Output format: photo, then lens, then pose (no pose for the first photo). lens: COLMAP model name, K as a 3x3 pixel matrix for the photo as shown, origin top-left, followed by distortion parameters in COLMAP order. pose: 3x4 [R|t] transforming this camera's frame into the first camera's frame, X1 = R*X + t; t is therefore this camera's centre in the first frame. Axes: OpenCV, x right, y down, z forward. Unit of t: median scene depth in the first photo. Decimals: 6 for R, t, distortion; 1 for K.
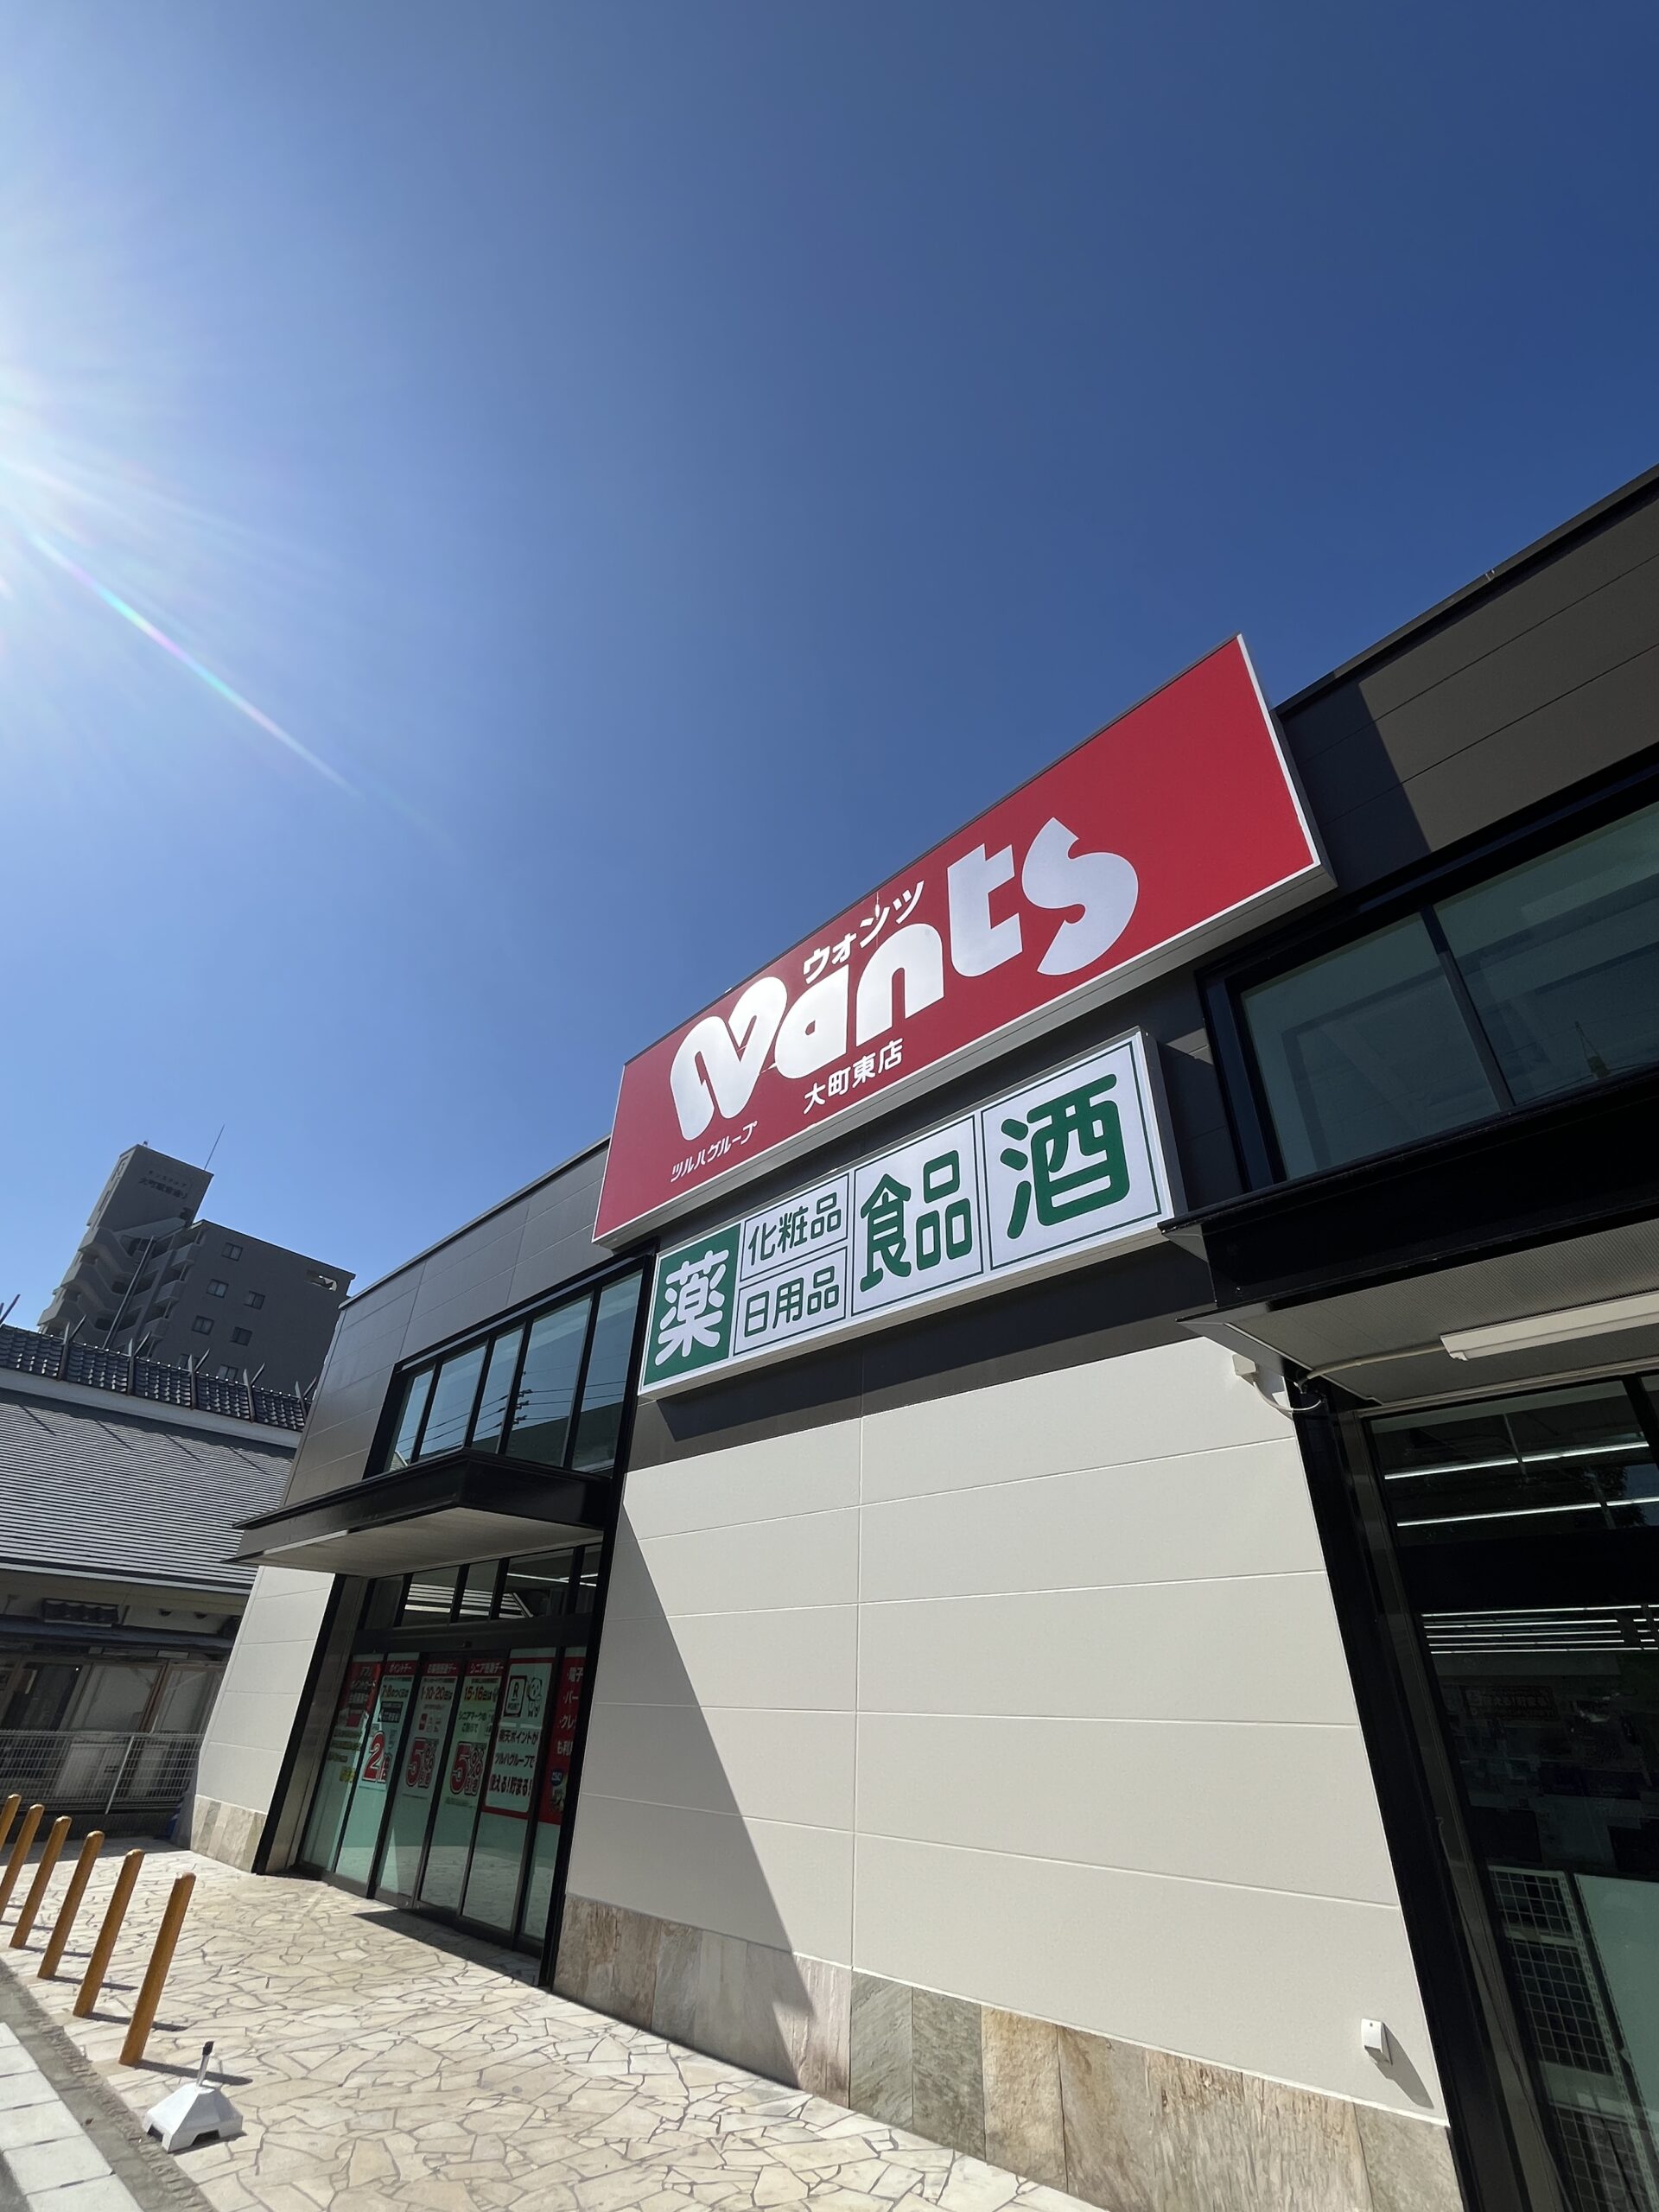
lens RADIAL K [[954.0, 0, 829.5], [0, 954.0, 1106.0], [0, 0, 1]] dist [-0.000240, 0.000194]
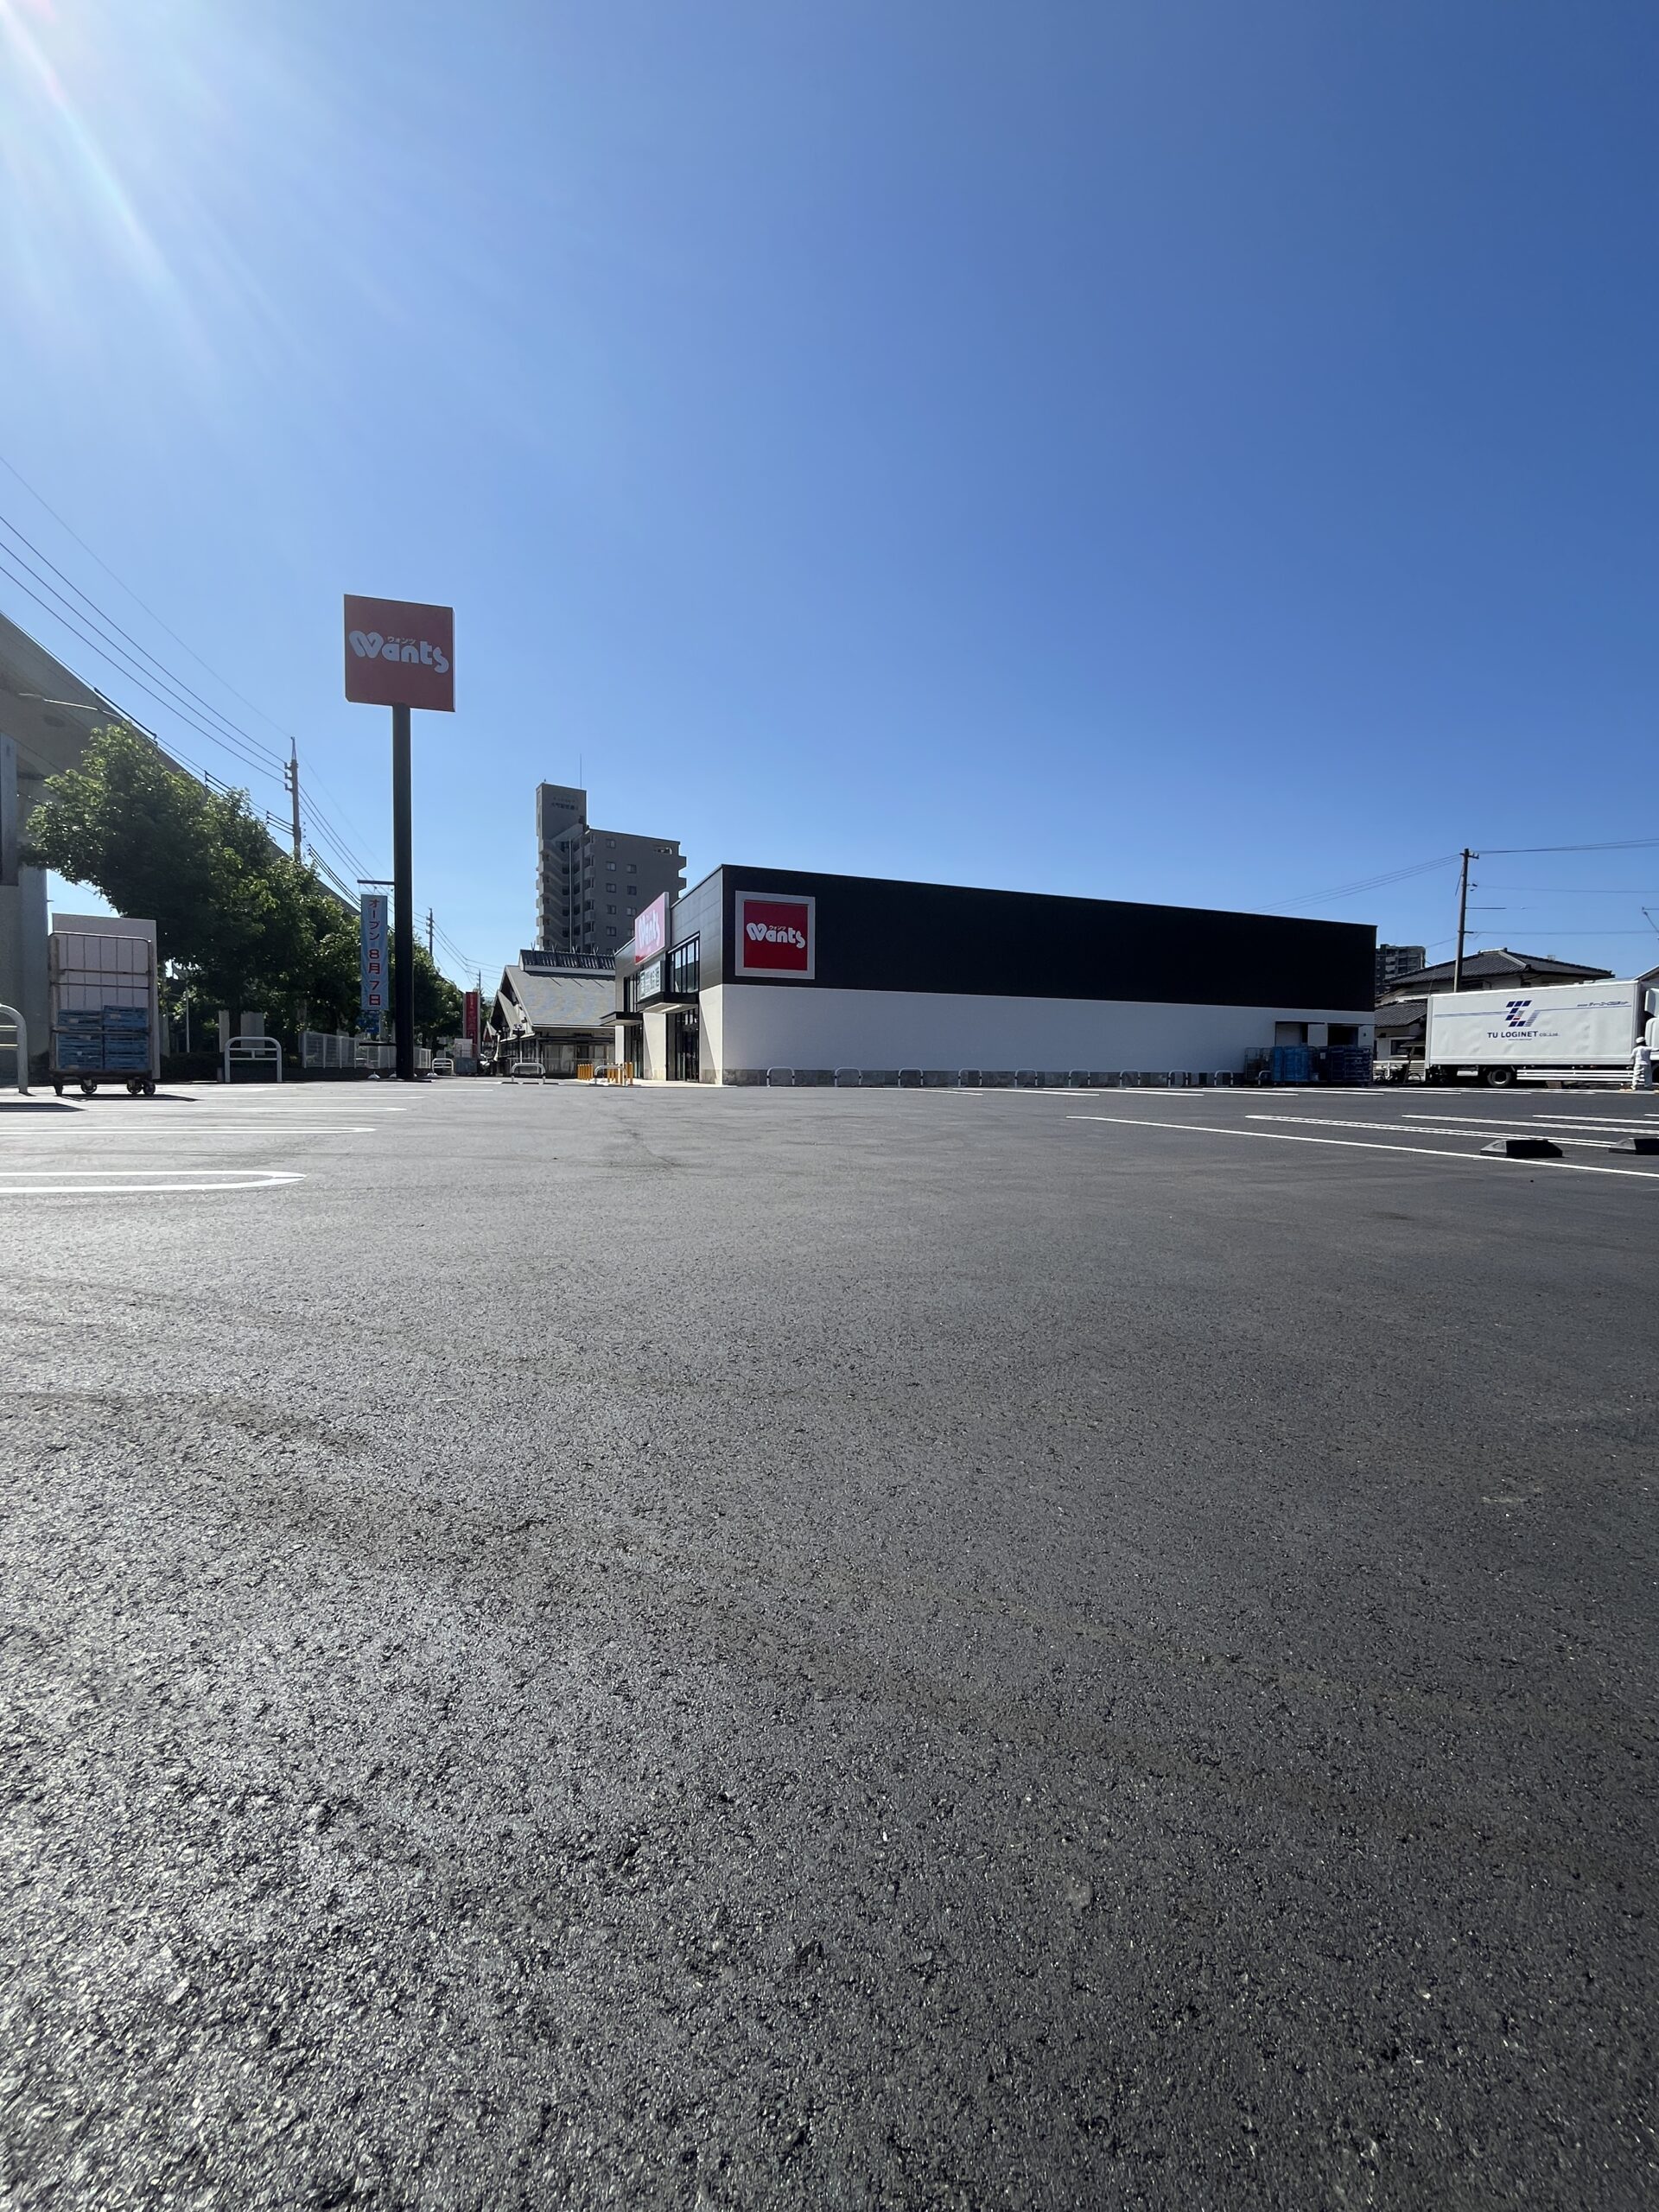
lens RADIAL K [[901.8, 0, 829.5], [0, 901.8, 1106.0], [0, 0, 1]] dist [-0.002855, -0.000329]
pose [[0.922067, -0.008826, -0.386929, 3.072586], [0.226106, 0.823676, 0.520032, -1.794613], [0.314115, -0.566991, 0.761480, -3.244487]]
